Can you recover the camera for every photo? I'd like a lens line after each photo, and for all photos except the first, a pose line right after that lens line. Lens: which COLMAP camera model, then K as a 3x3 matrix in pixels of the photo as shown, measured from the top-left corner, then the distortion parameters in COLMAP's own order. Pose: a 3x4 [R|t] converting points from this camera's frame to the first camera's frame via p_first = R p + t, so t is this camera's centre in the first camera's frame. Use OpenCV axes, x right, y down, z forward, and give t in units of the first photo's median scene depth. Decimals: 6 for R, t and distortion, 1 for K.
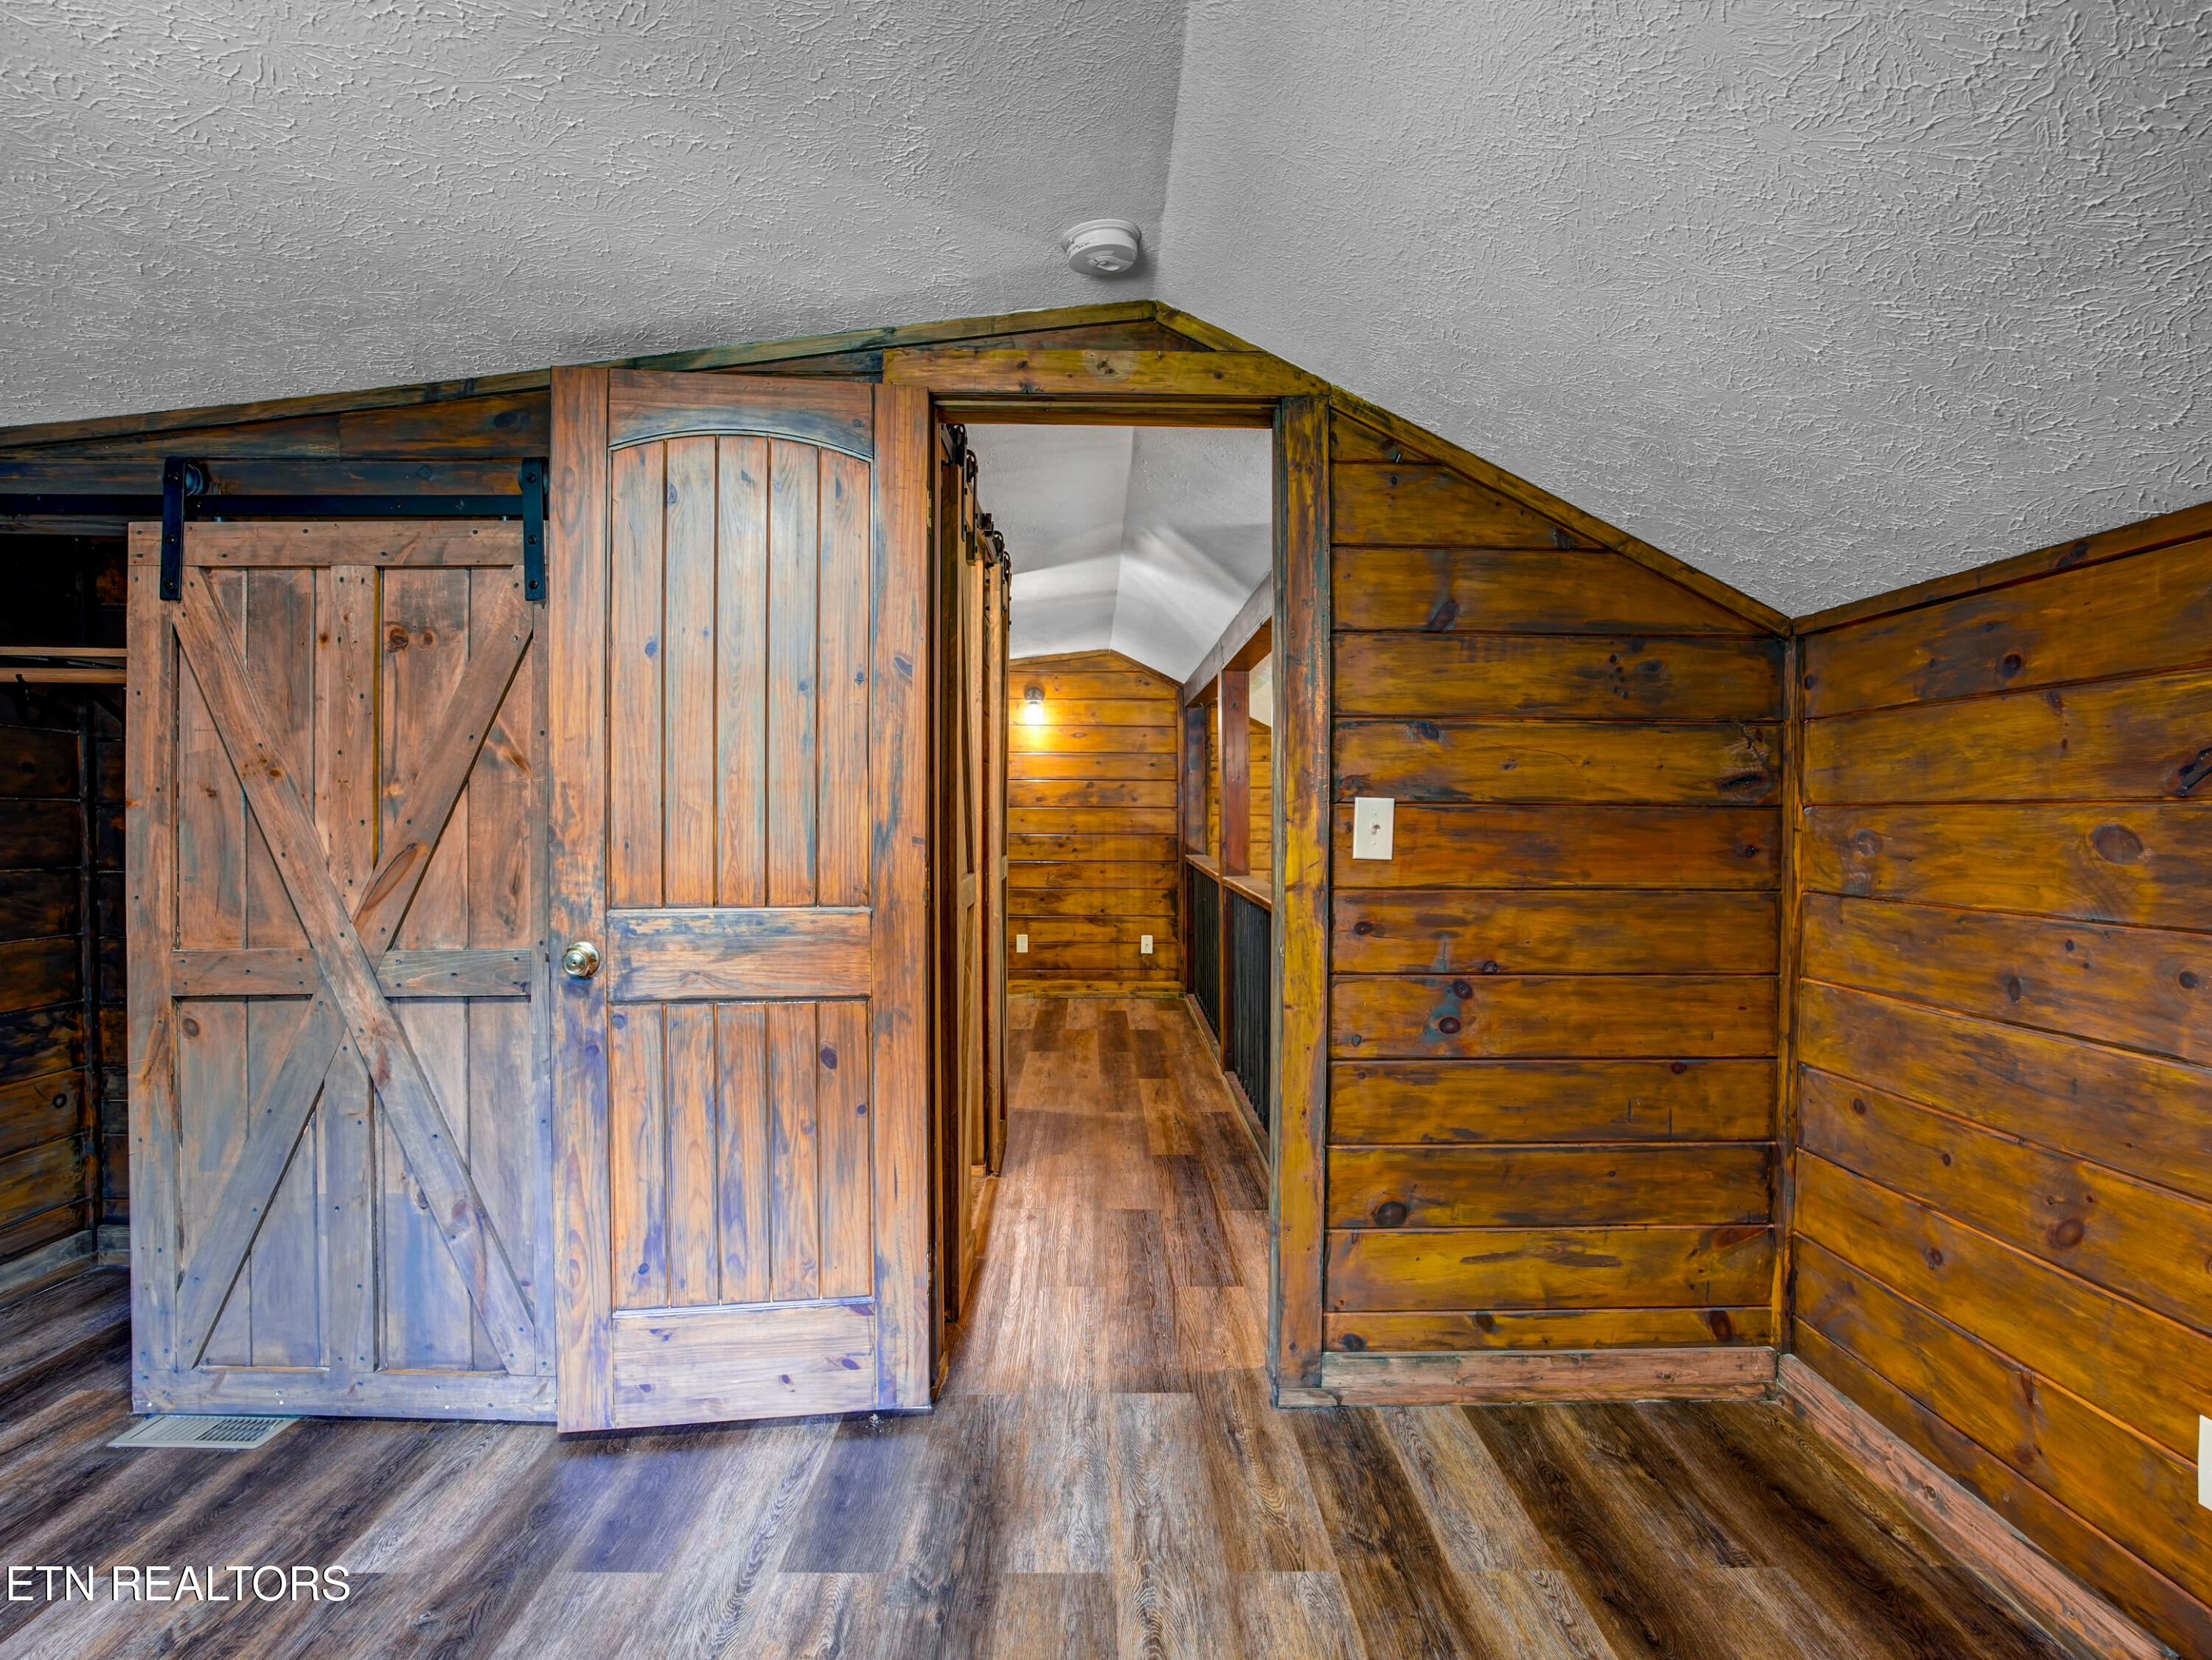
lens RADIAL K [[1196.9, 0, 1133.3], [0, 1196.9, 830.3], [0, 0, 1]] dist [-0.060684, 0.032369]
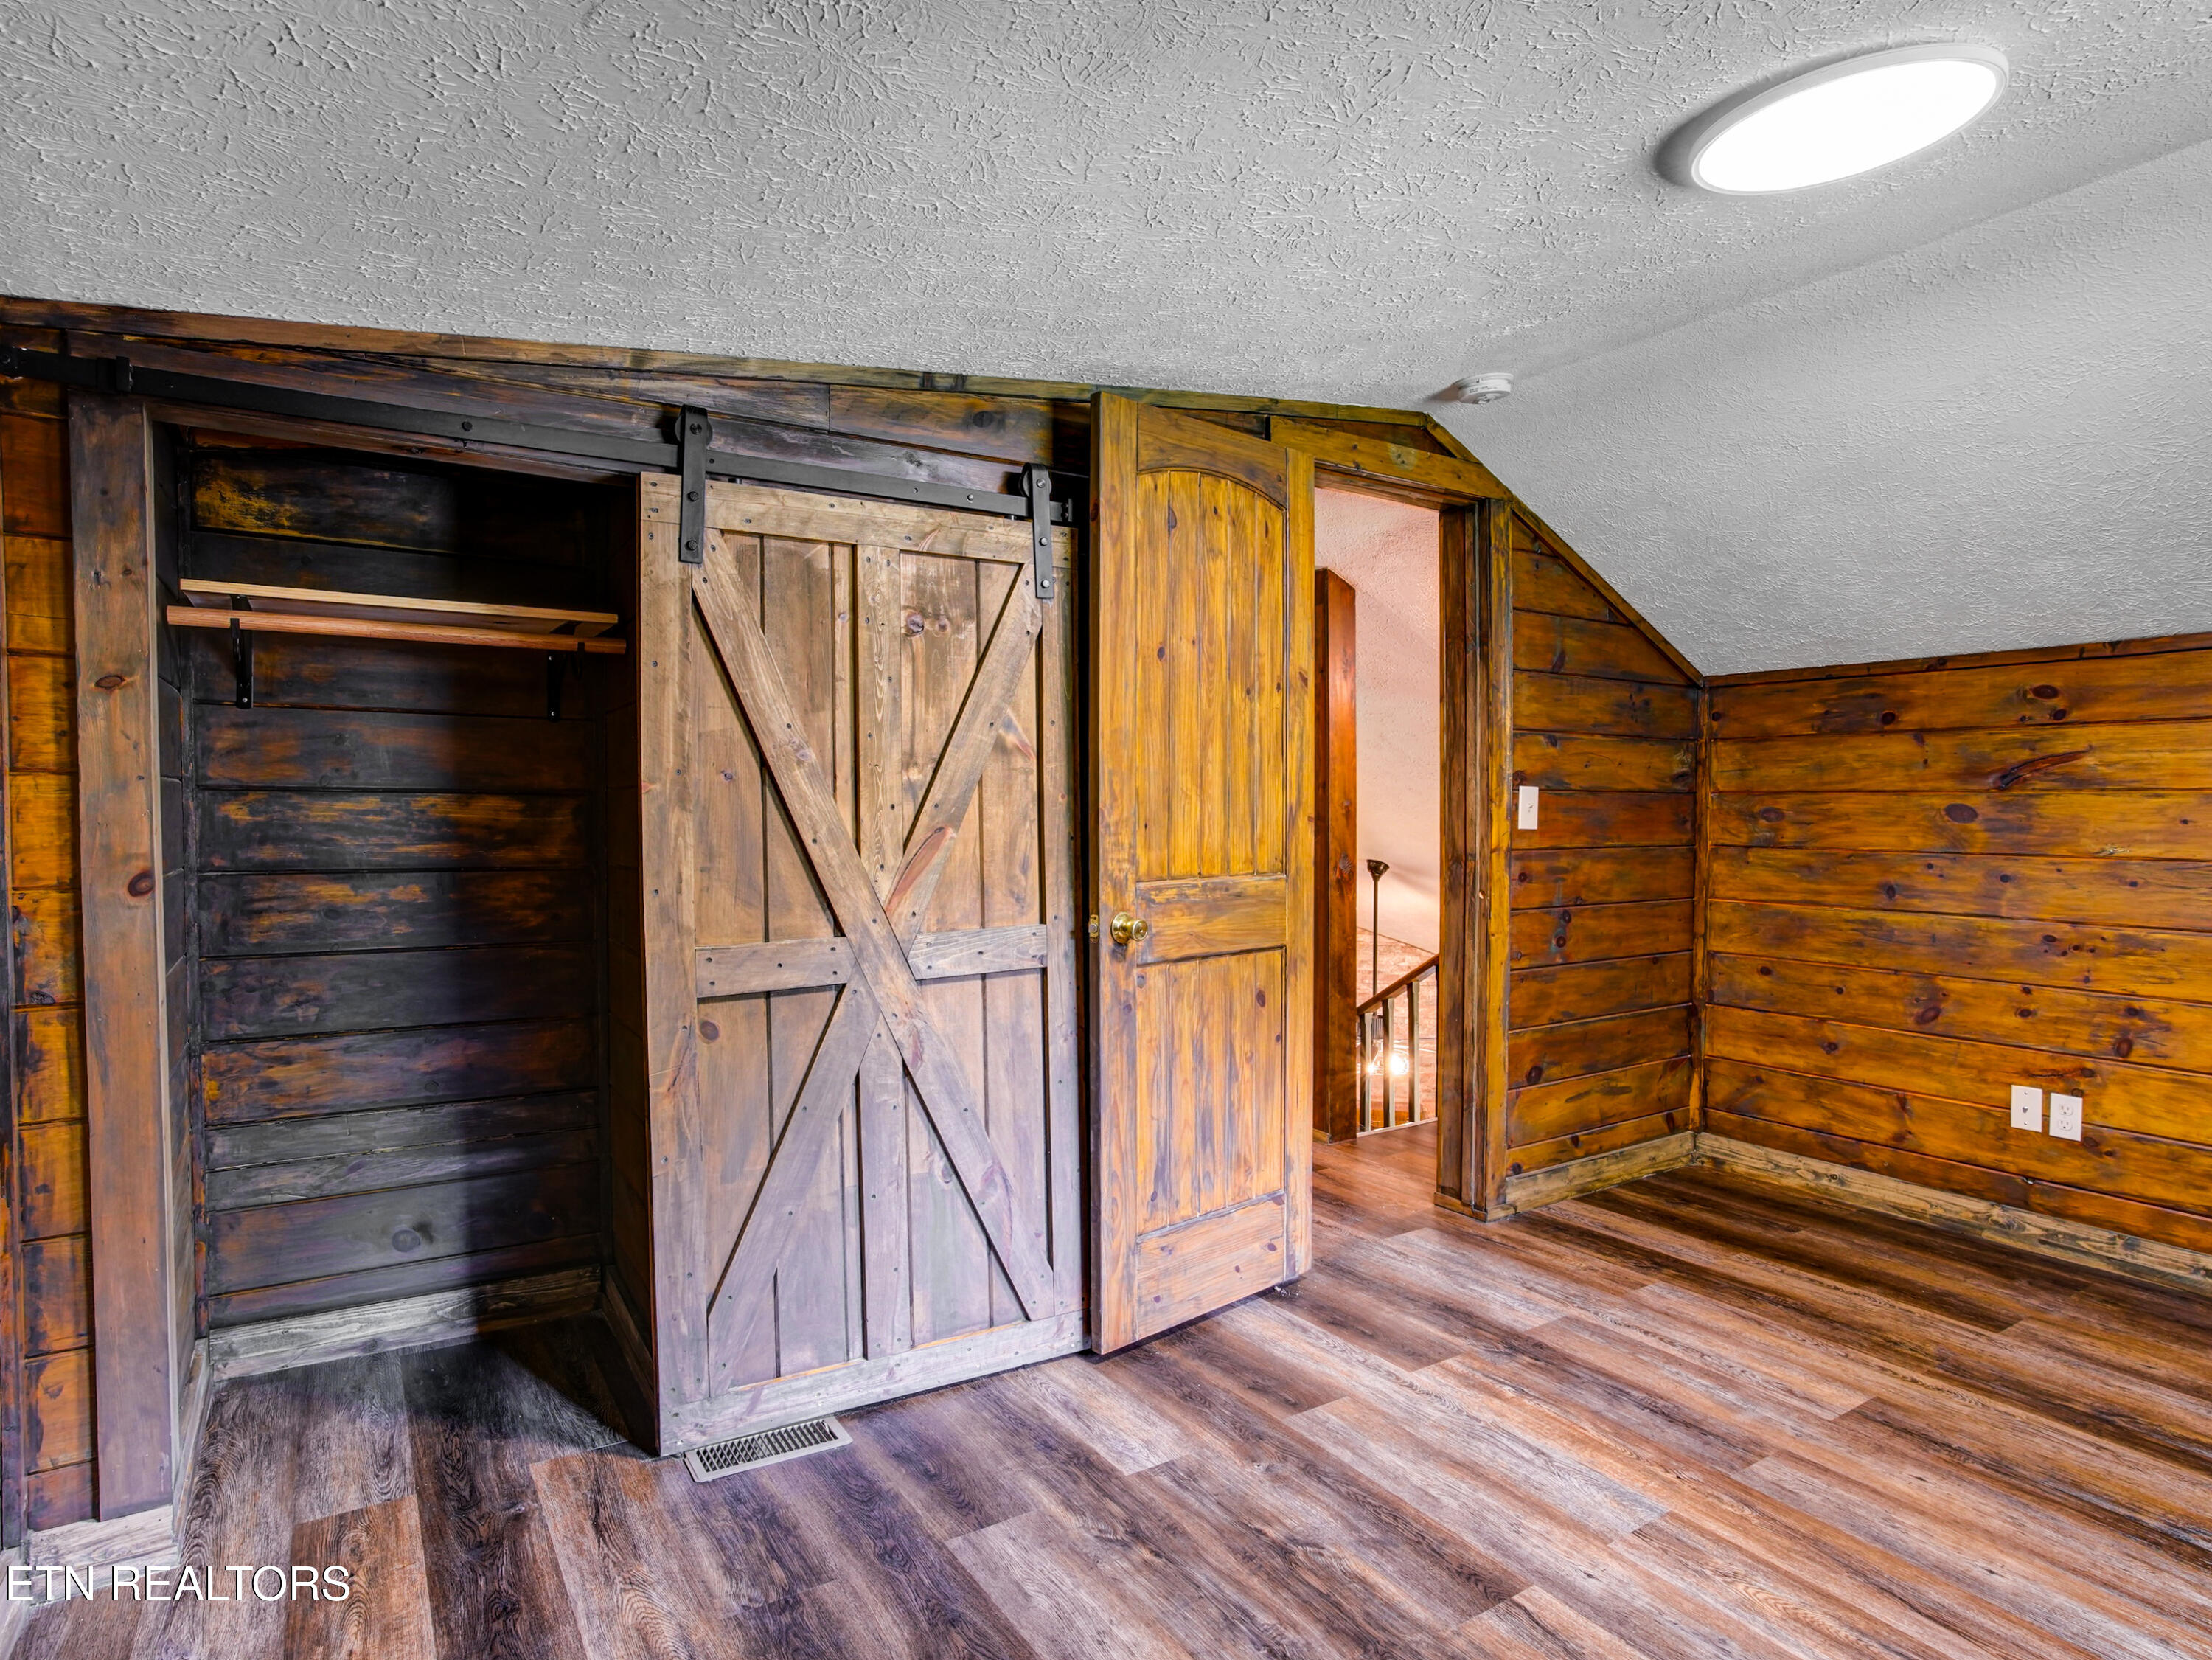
lens RADIAL K [[1196.9, 0, 1149.7], [0, 1196.9, 836.3], [0, 0, 1]] dist [-0.060684, 0.032369]
pose [[0.850094, -0.017936, 0.526326, -0.963484], [0.007810, 0.999739, 0.021455, -0.001670], [-0.526574, -0.014129, 0.850012, 0.023551]]
